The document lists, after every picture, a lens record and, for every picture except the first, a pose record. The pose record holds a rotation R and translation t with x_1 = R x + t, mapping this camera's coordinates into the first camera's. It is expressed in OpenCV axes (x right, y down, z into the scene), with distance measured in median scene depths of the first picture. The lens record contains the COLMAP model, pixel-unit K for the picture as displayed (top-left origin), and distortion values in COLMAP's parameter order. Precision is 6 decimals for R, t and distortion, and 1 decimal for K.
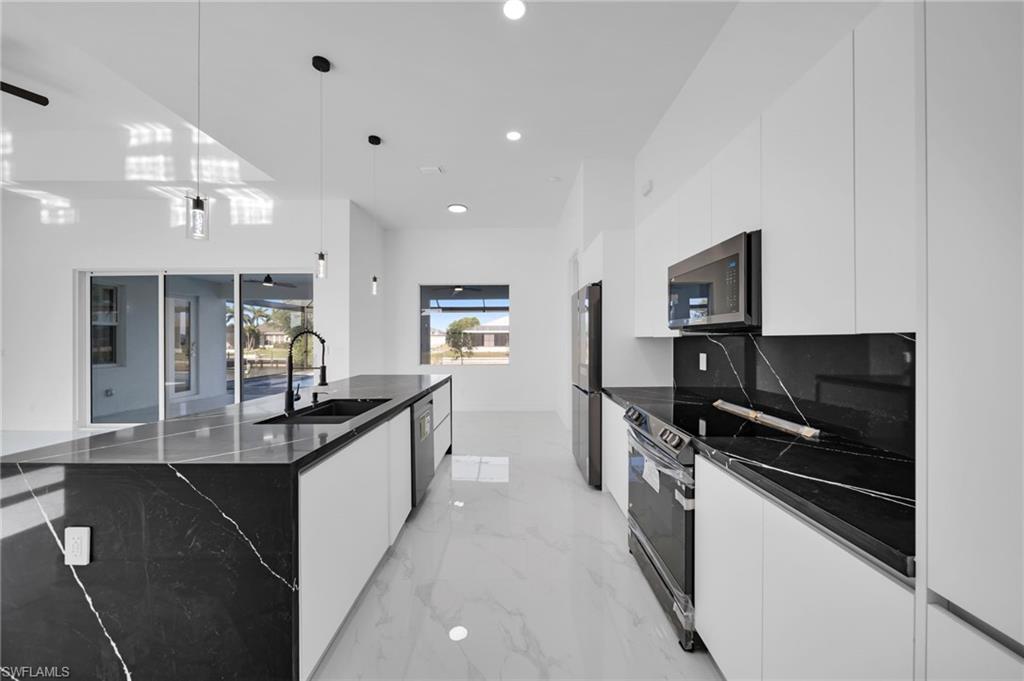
lens RADIAL K [[358.4, 0, 508.2], [0, 358.4, 339.1], [0, 0, 1]] dist [-0.001773, -0.000462]
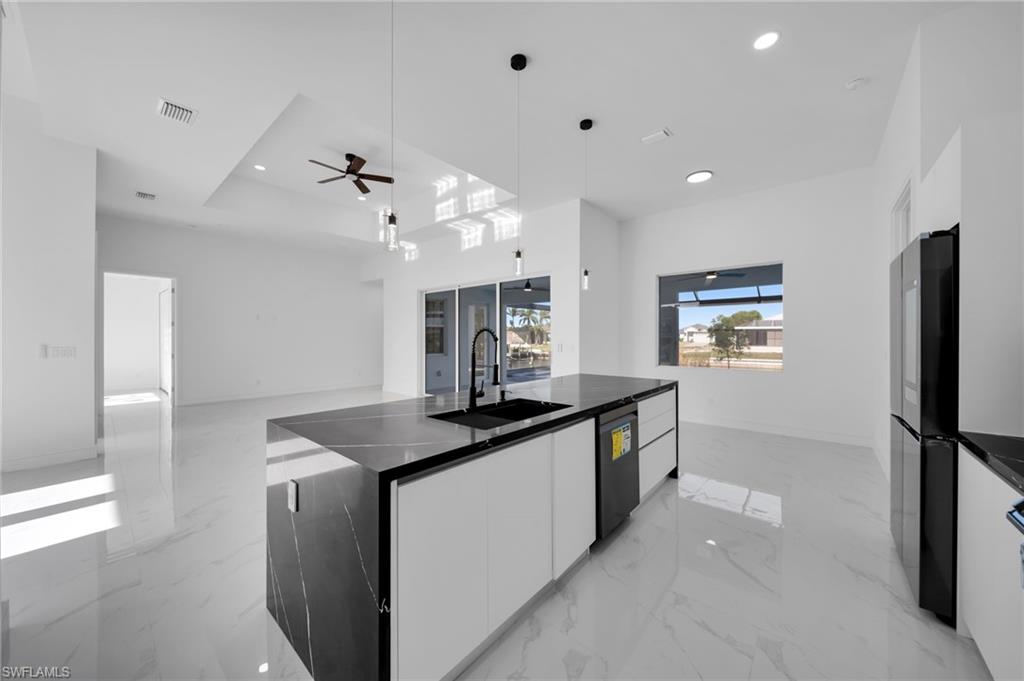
lens RADIAL K [[356.1, 0, 518.8], [0, 356.1, 337.4], [0, 0, 1]] dist [0.001859, -0.000064]
pose [[0.775930, 0.002274, -0.630815, 0.057280], [-0.000951, 0.999997, 0.002436, -0.000446], [0.630818, -0.001290, 0.775930, 0.120654]]
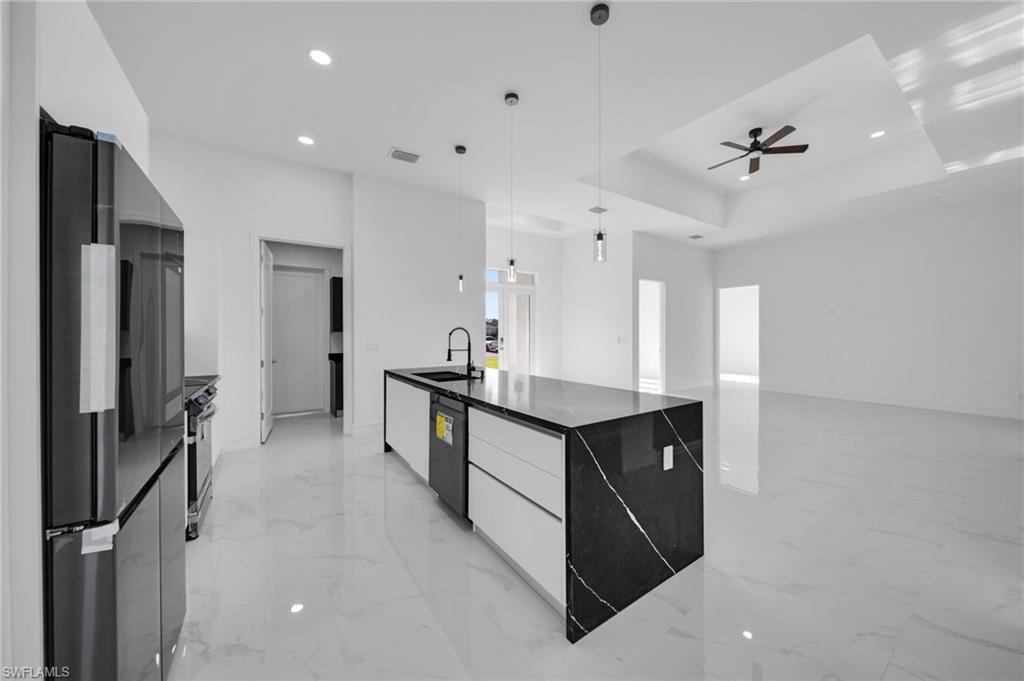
lens RADIAL K [[354.8, 0, 509.6], [0, 354.8, 335.8], [0, 0, 1]] dist [0.000772, 0.000292]
pose [[-0.814275, 0.006361, -0.580444, 0.087489], [0.001022, 0.999954, 0.009524, -0.000511], [0.580478, 0.007161, -0.814244, 1.031034]]
